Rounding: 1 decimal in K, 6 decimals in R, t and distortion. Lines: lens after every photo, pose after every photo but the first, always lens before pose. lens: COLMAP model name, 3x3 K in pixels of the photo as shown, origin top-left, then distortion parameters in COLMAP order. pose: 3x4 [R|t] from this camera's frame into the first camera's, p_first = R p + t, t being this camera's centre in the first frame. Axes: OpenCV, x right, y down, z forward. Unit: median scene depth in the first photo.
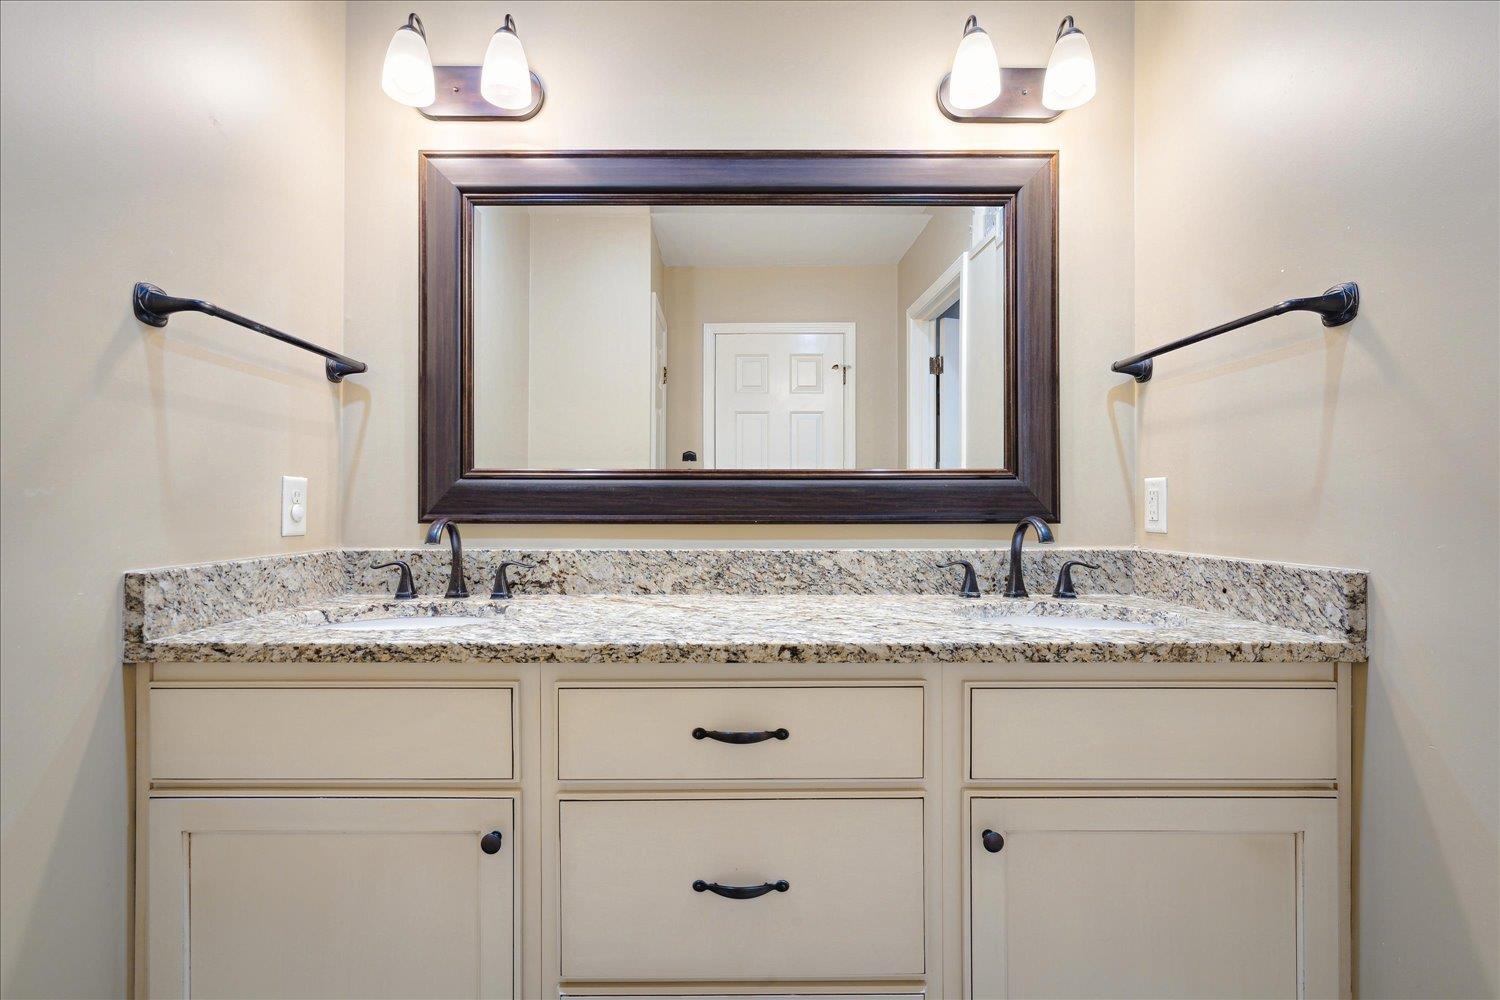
lens RADIAL K [[687.5, 0, 742.6], [0, 687.5, 495.0], [0, 0, 1]] dist [-0.003054, 0.000145]
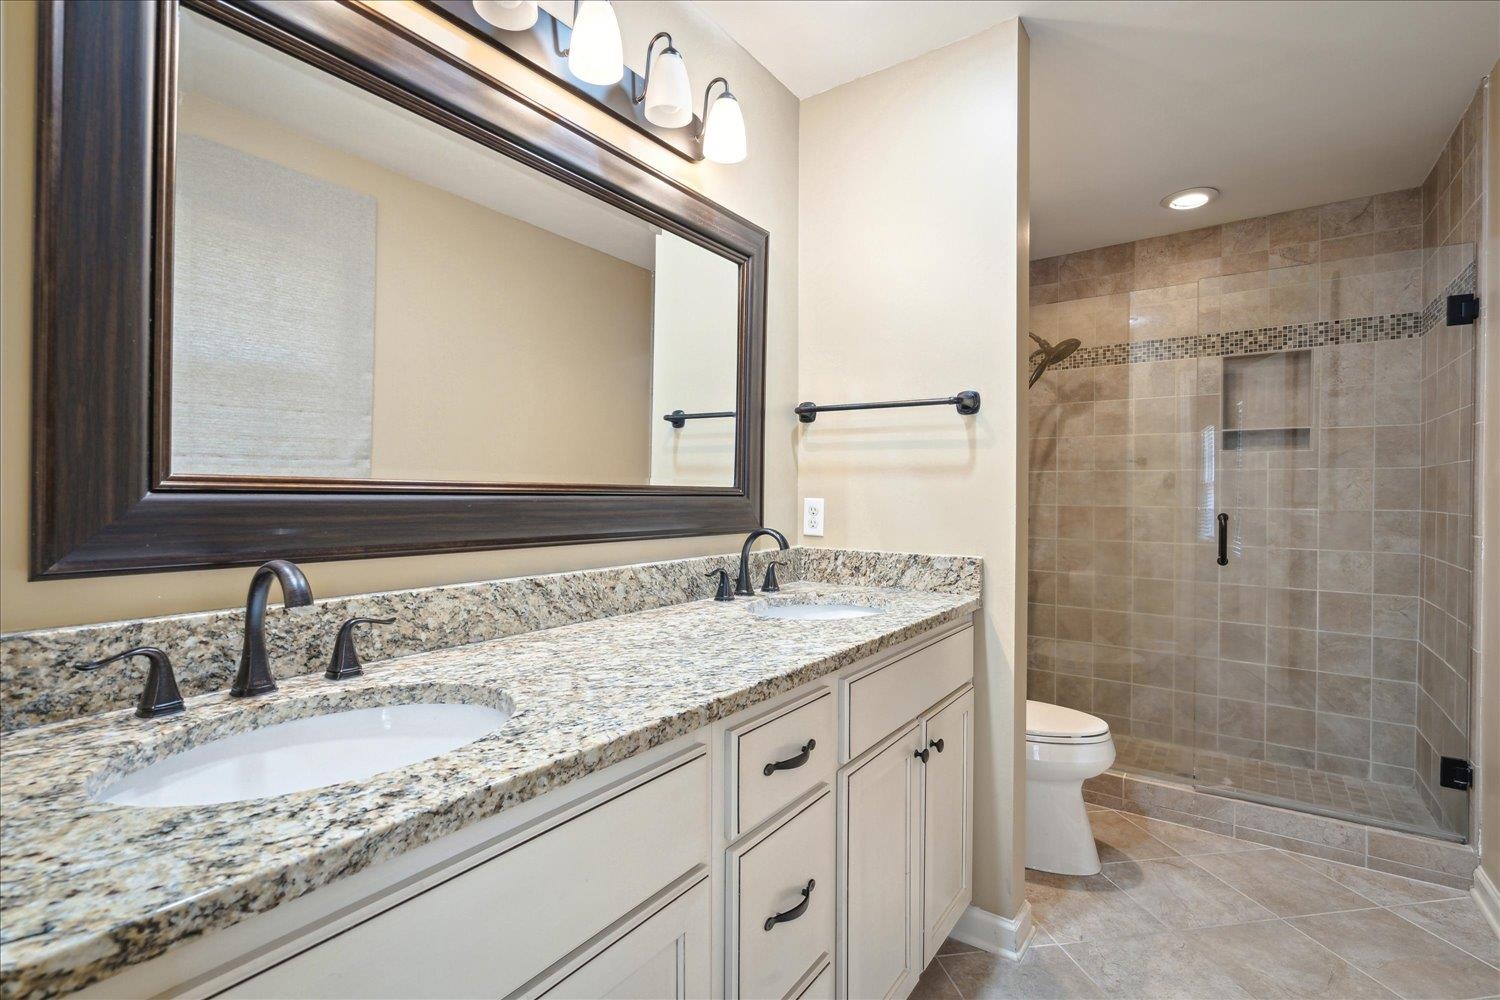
lens RADIAL K [[687.5, 0, 742.6], [0, 687.5, 495.0], [0, 0, 1]] dist [-0.003054, 0.000145]
pose [[0.586272, 0.006116, 0.810091, -0.575085], [-0.011377, 0.999935, 0.000684, -0.027185], [-0.810034, -0.009618, 0.586304, 0.301414]]
